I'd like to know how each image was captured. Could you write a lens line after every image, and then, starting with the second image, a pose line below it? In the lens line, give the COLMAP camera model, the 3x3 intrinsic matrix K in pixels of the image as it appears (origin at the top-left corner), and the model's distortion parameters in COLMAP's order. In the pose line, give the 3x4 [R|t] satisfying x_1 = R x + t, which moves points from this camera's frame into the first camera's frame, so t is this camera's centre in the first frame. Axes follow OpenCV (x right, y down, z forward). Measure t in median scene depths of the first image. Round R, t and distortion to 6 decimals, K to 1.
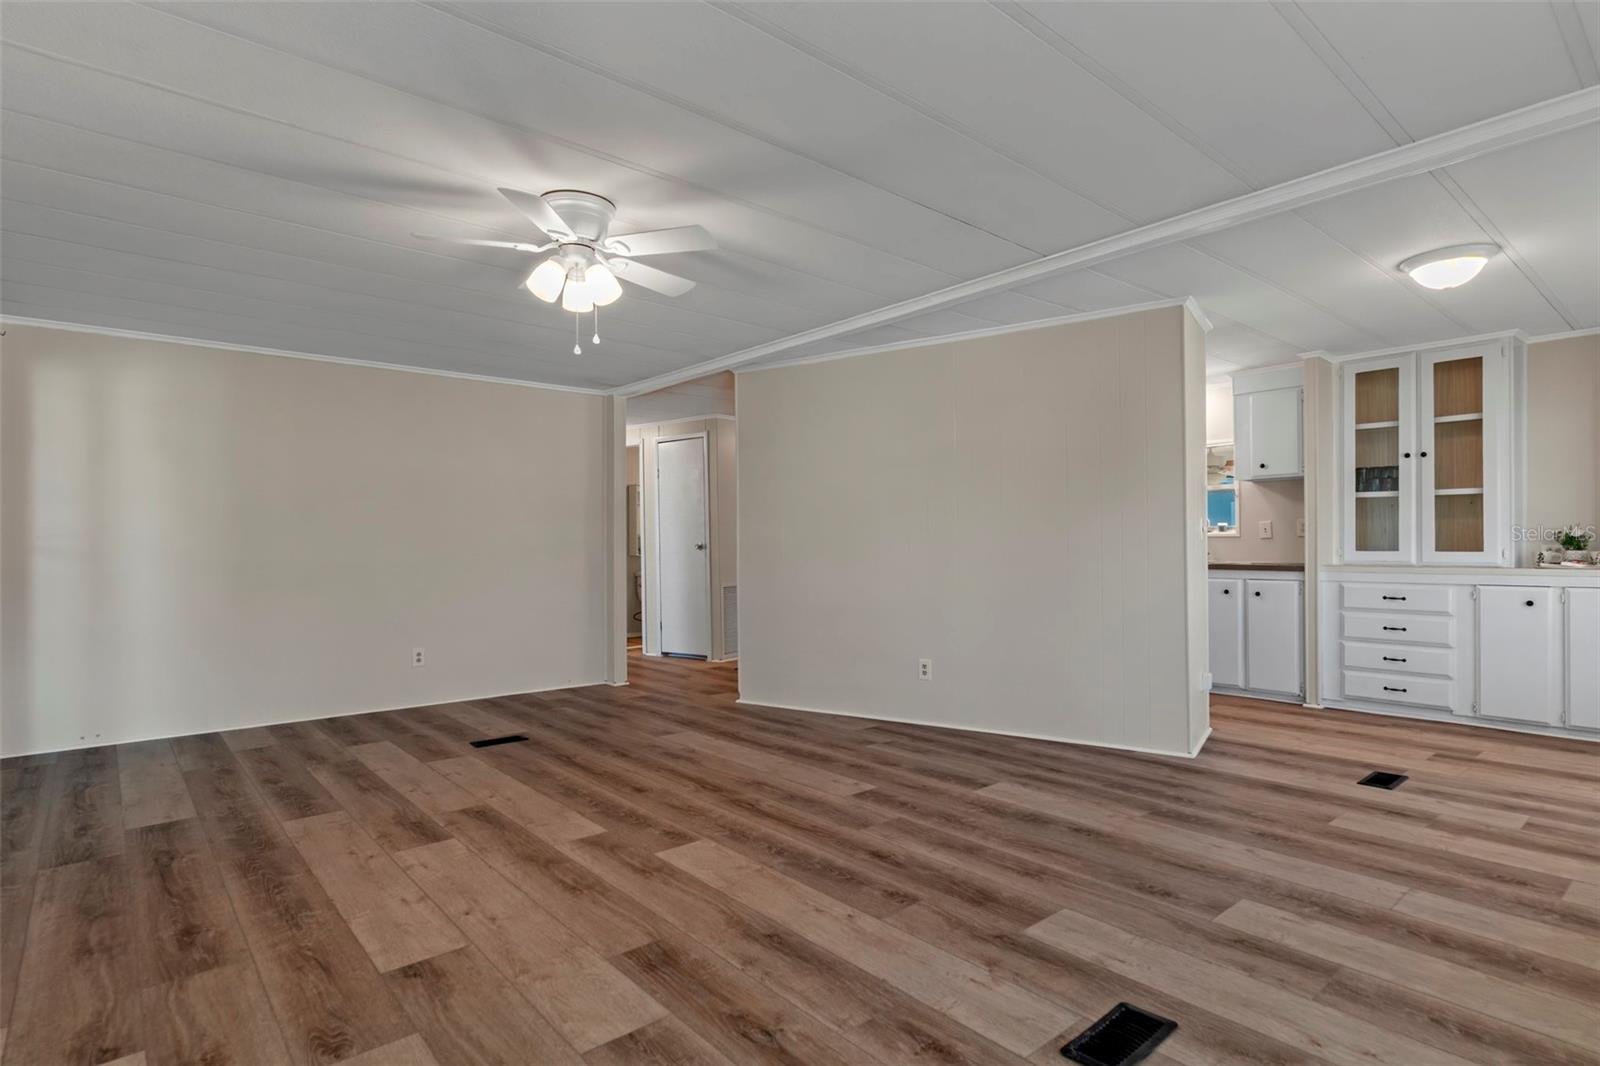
lens RADIAL K [[827.9, 0, 811.0], [0, 827.9, 531.6], [0, 0, 1]] dist [-0.001905, 0.002609]
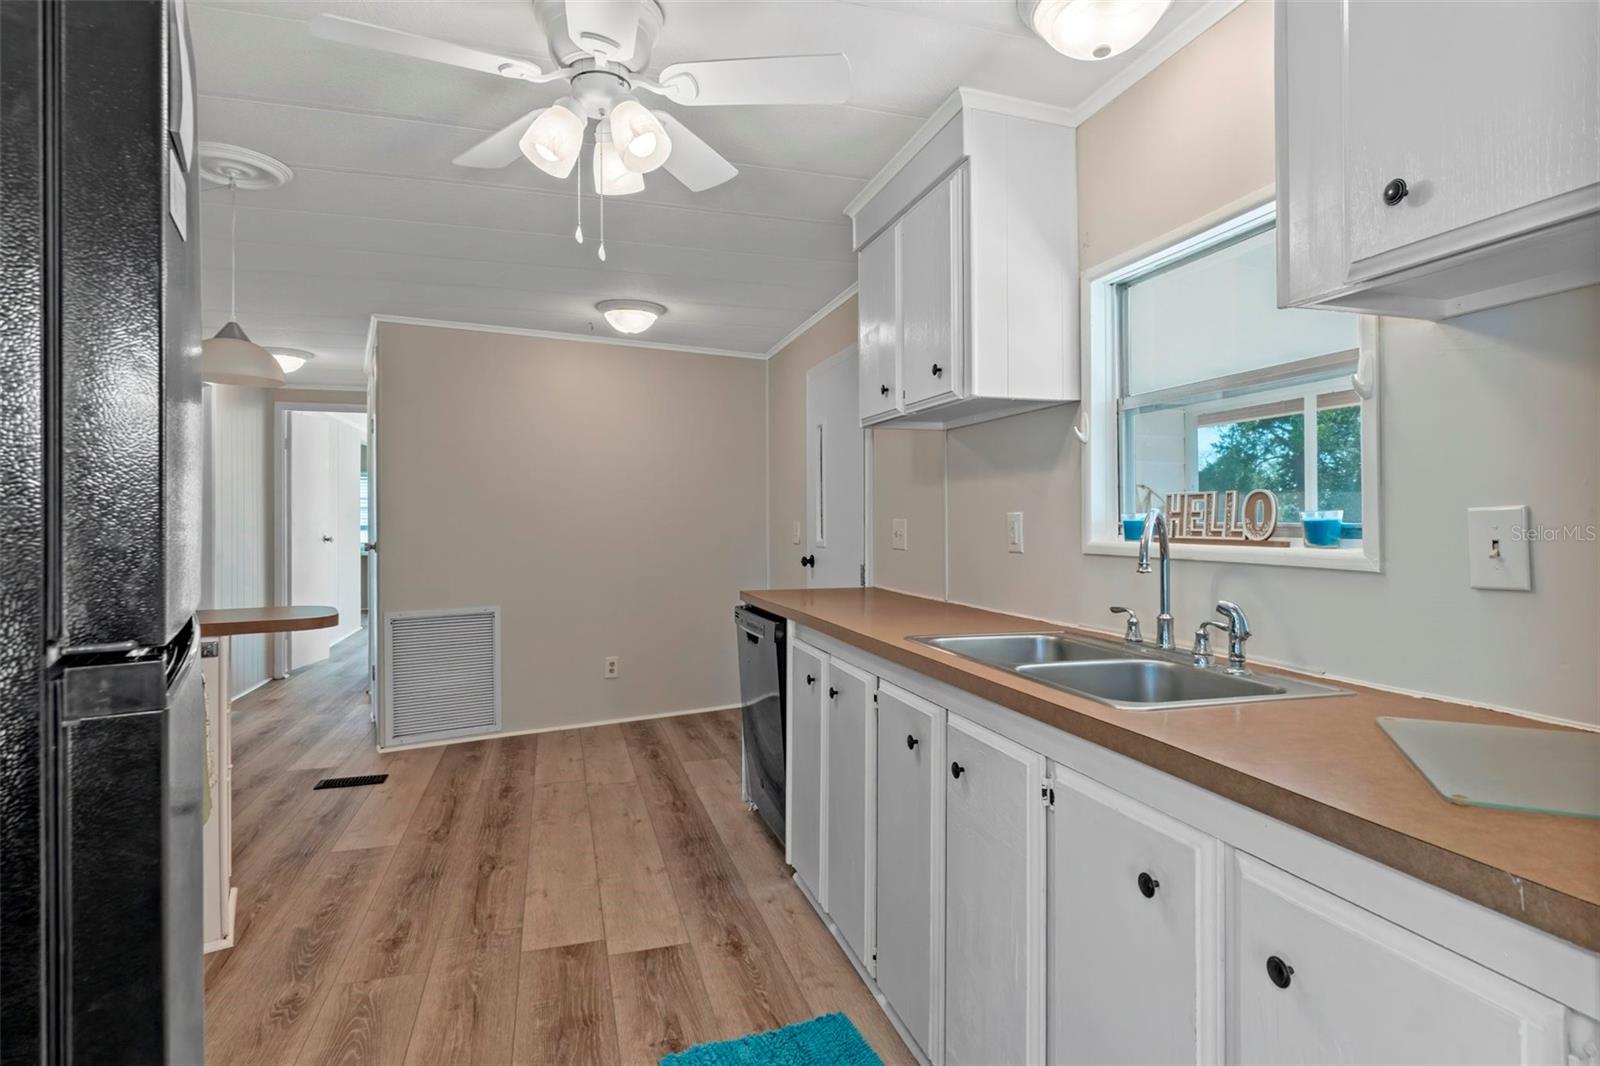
lens RADIAL K [[827.9, 0, 806.1], [0, 827.9, 509.7], [0, 0, 1]] dist [-0.001905, 0.002609]
pose [[0.913136, 0.000385, -0.407654, 0.751424], [0.004011, 0.999943, 0.009928, -0.021931], [0.407634, -0.010701, 0.913082, 1.178394]]
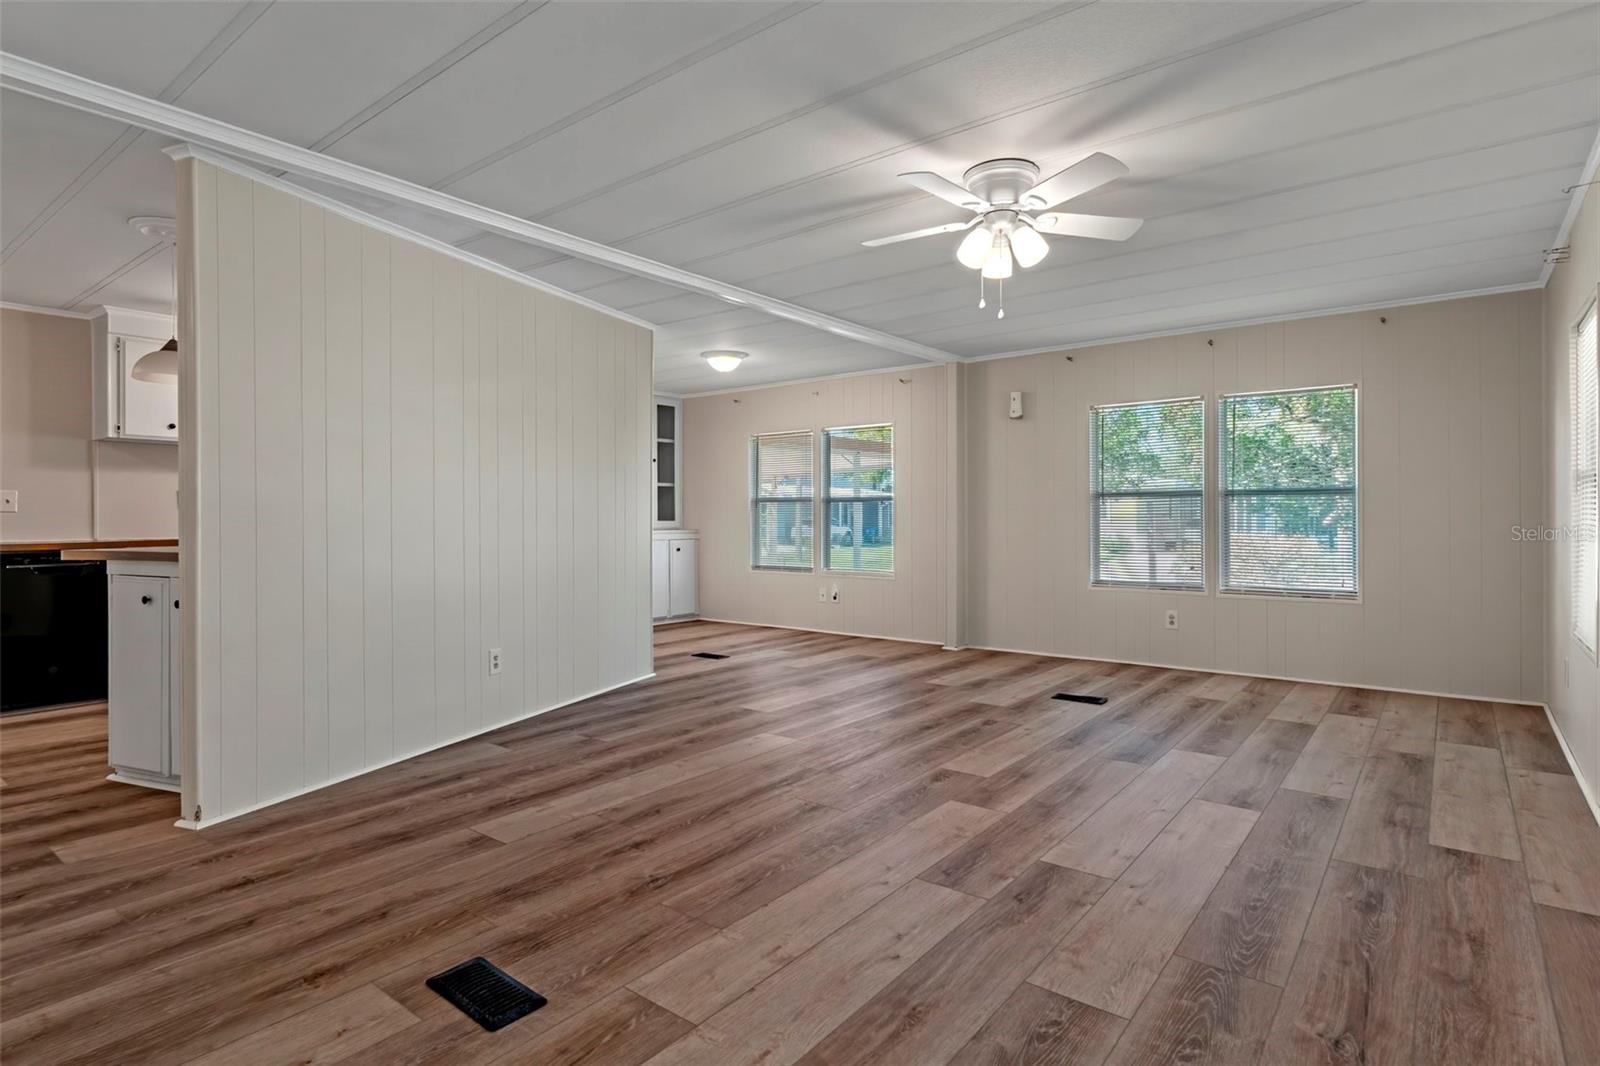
lens RADIAL K [[827.9, 0, 794.4], [0, 827.9, 531.1], [0, 0, 1]] dist [-0.001905, 0.002609]
pose [[-0.185761, -0.010327, 0.982541, -0.927512], [-0.009558, 0.999916, 0.008702, 0.031027], [-0.982548, -0.007775, -0.185844, 1.087609]]
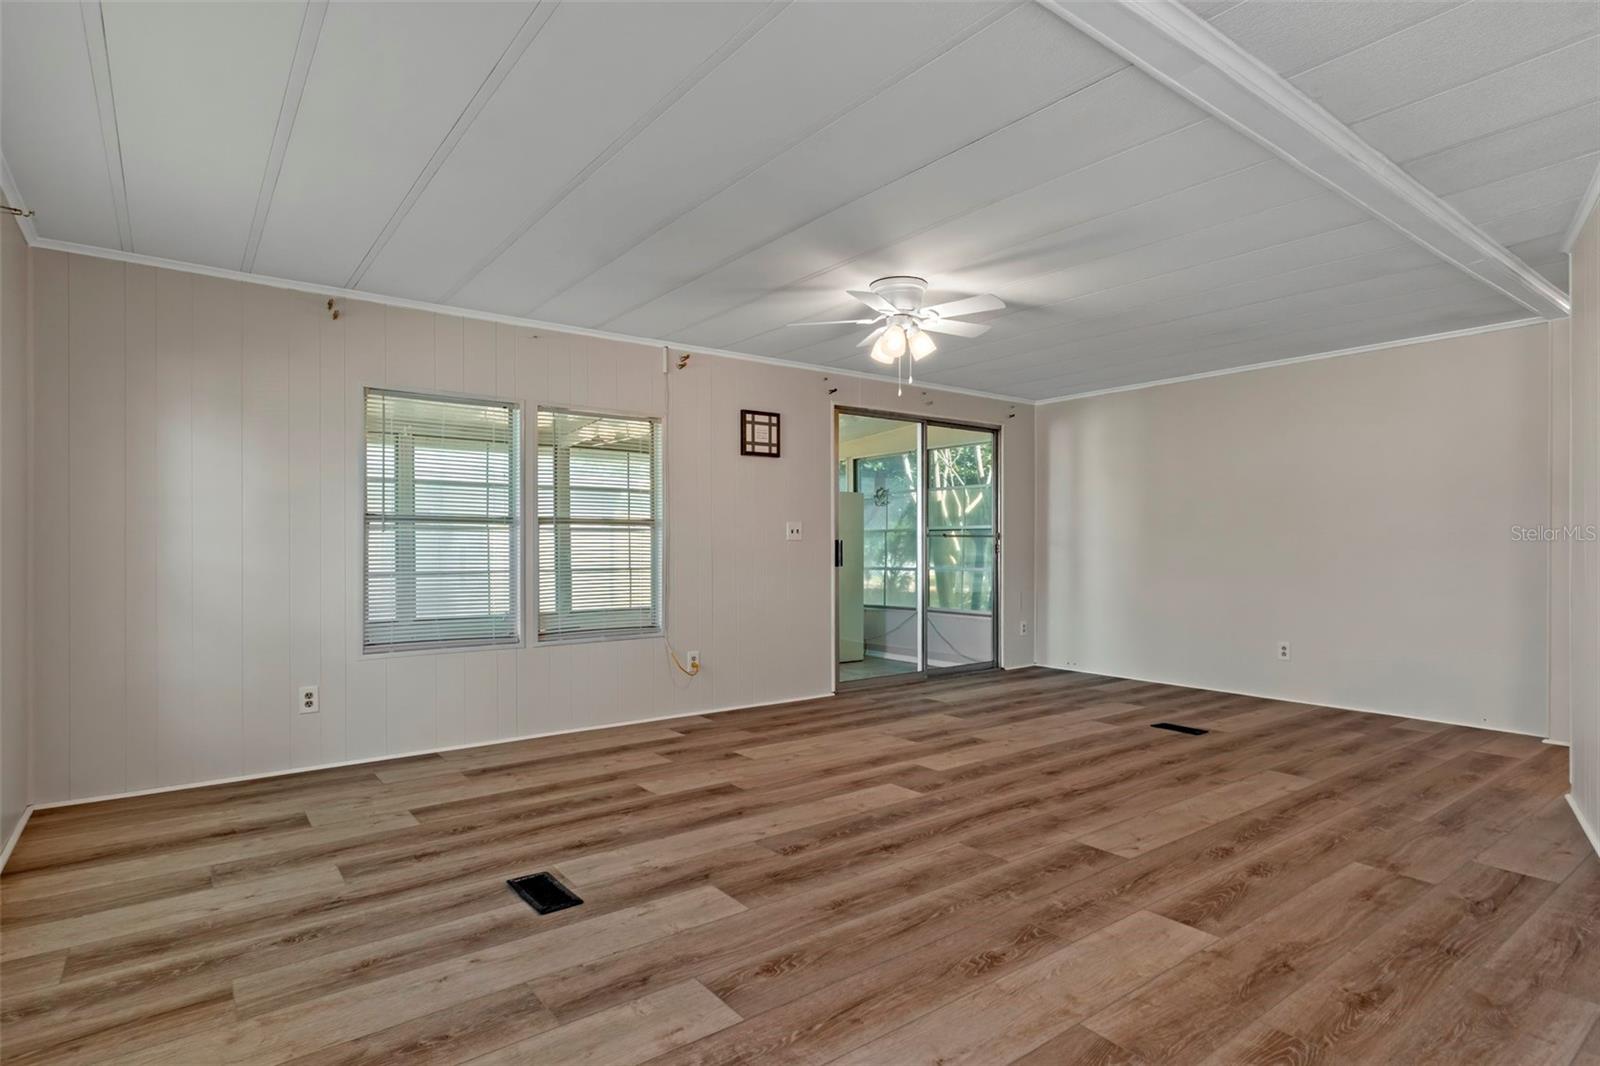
lens RADIAL K [[827.9, 0, 809.8], [0, 827.9, 541.2], [0, 0, 1]] dist [-0.001905, 0.002609]
pose [[-0.059552, 0.003330, -0.998220, 0.800102], [0.018061, 0.999834, 0.002258, 0.009109], [0.998062, -0.017895, -0.059602, 0.707146]]
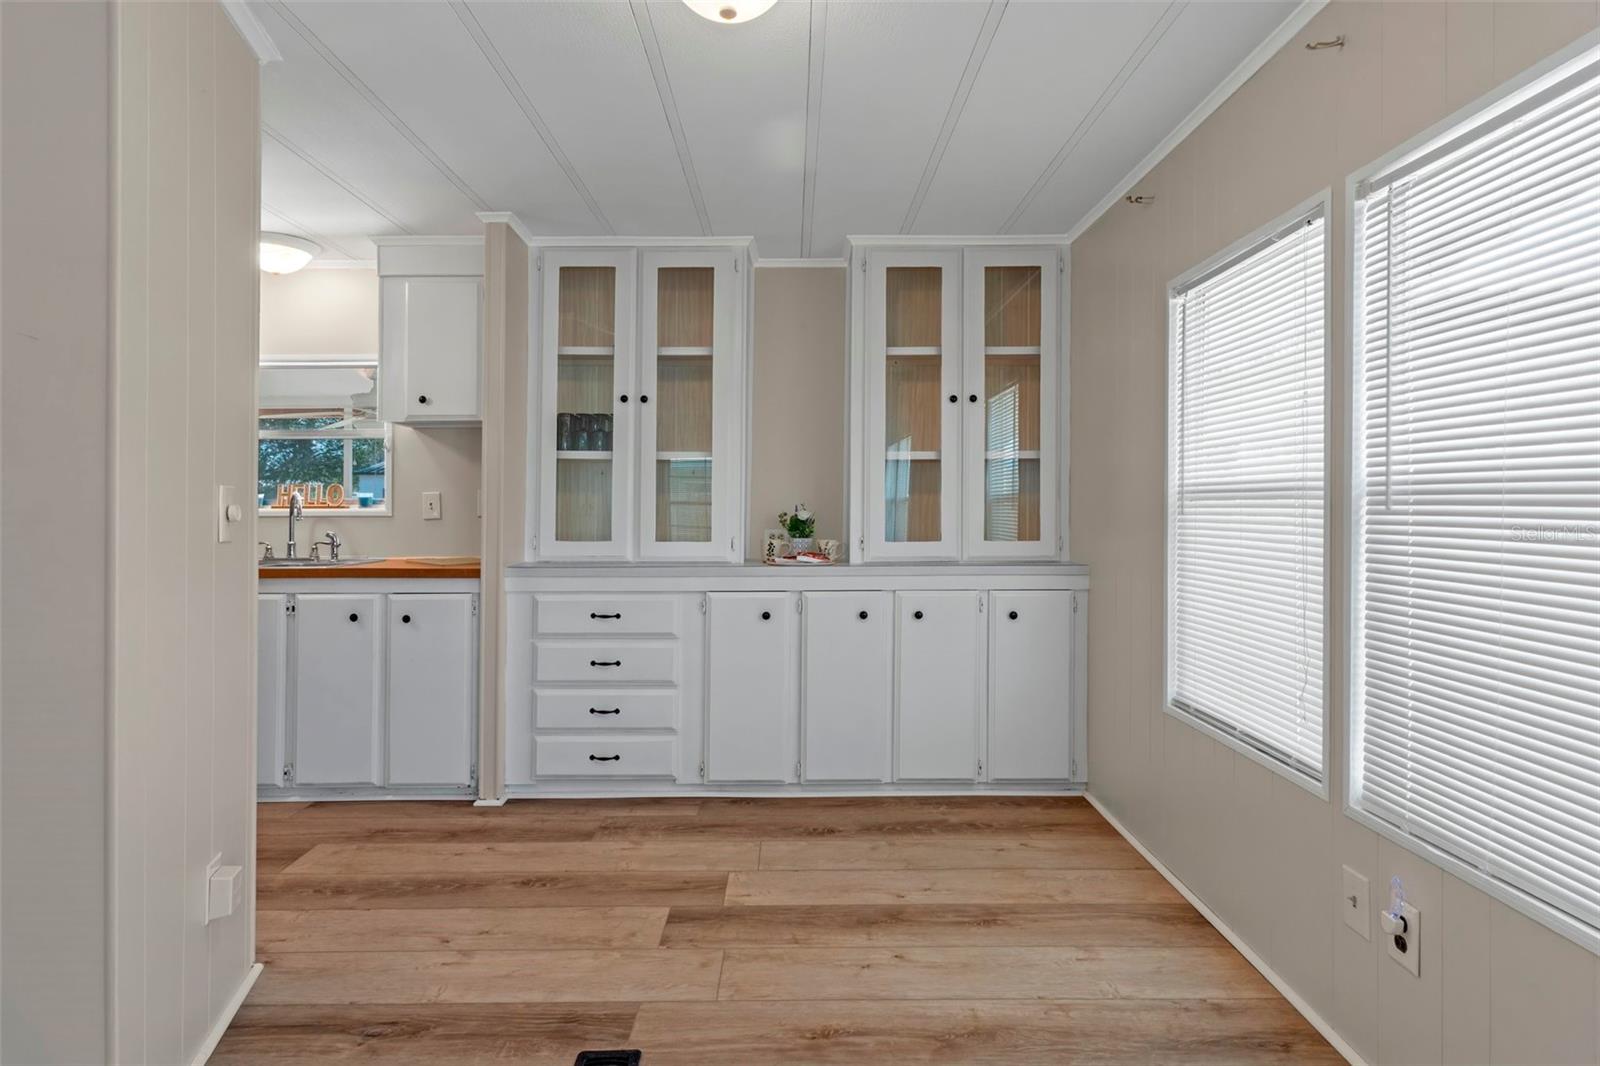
lens RADIAL K [[827.9, 0, 787.1], [0, 827.9, 496.2], [0, 0, 1]] dist [-0.001905, 0.002609]
pose [[0.661168, 0.014016, 0.750107, 0.405434], [-0.013667, 0.999885, -0.006636, -0.013759], [-0.750113, -0.005864, 0.661283, 0.606457]]
